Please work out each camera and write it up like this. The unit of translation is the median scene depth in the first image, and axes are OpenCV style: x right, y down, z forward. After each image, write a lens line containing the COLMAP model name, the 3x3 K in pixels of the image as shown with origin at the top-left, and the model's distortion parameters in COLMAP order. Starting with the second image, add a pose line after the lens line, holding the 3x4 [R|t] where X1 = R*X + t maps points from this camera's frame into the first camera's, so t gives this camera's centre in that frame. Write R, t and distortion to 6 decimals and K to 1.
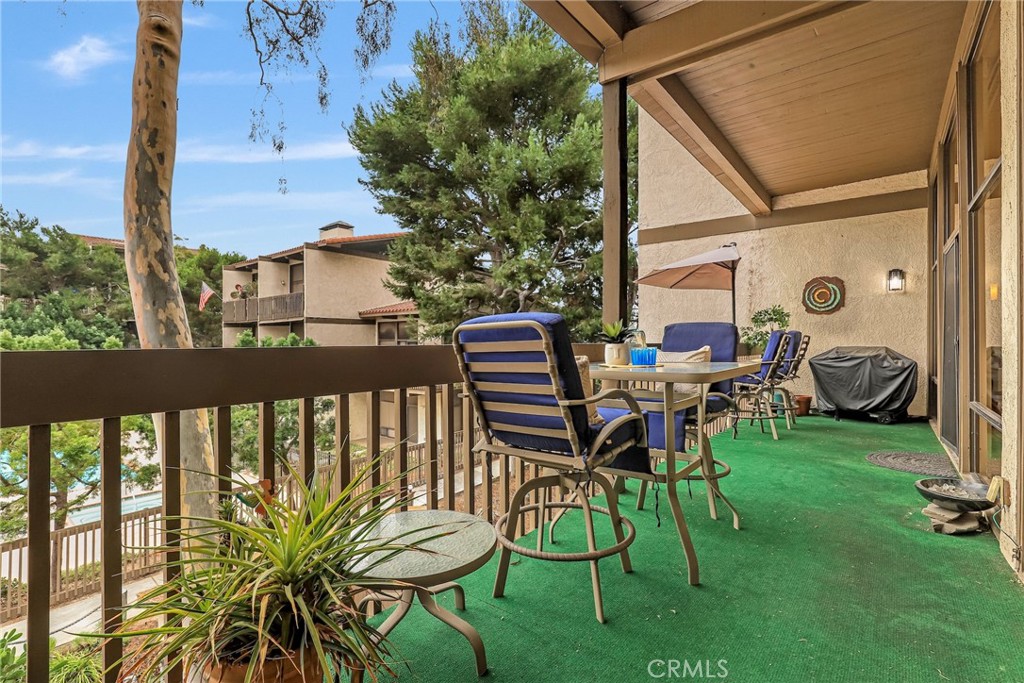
lens RADIAL K [[472.5, 0, 512.0], [0, 472.5, 341.5], [0, 0, 1]] dist [-0.021479, 0.000540]
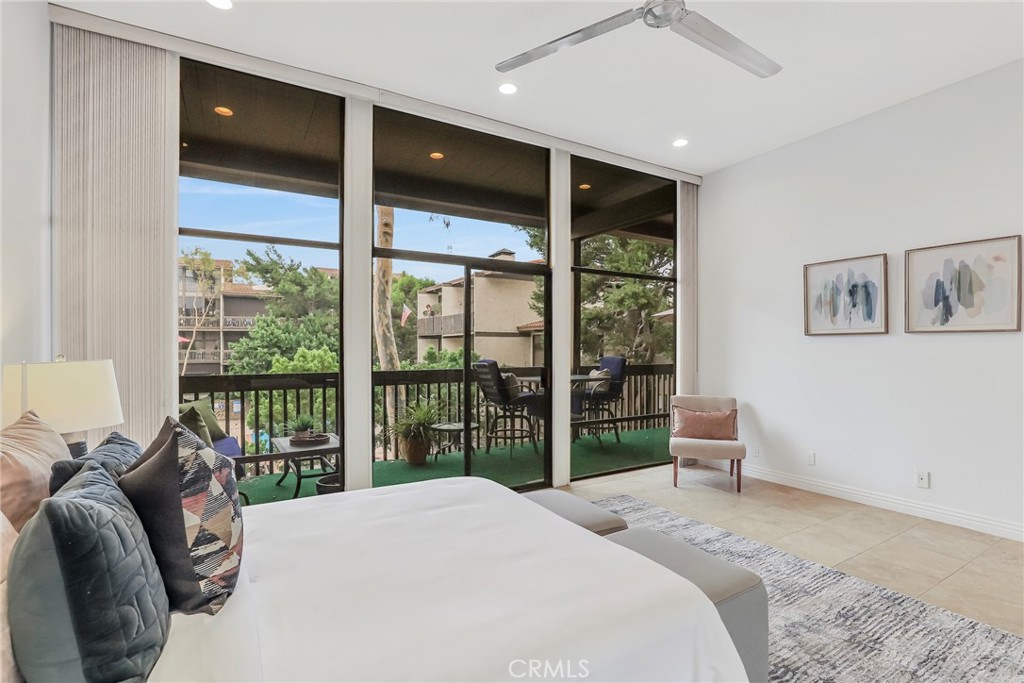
lens RADIAL K [[487.9, 0, 514.6], [0, 487.9, 348.6], [0, 0, 1]] dist [-0.026520, 0.000161]
pose [[0.935661, 0.004979, -0.352866, 0.101922], [-0.003718, 0.999984, 0.004251, -0.011505], [0.352881, -0.002665, 0.935664, -0.152821]]
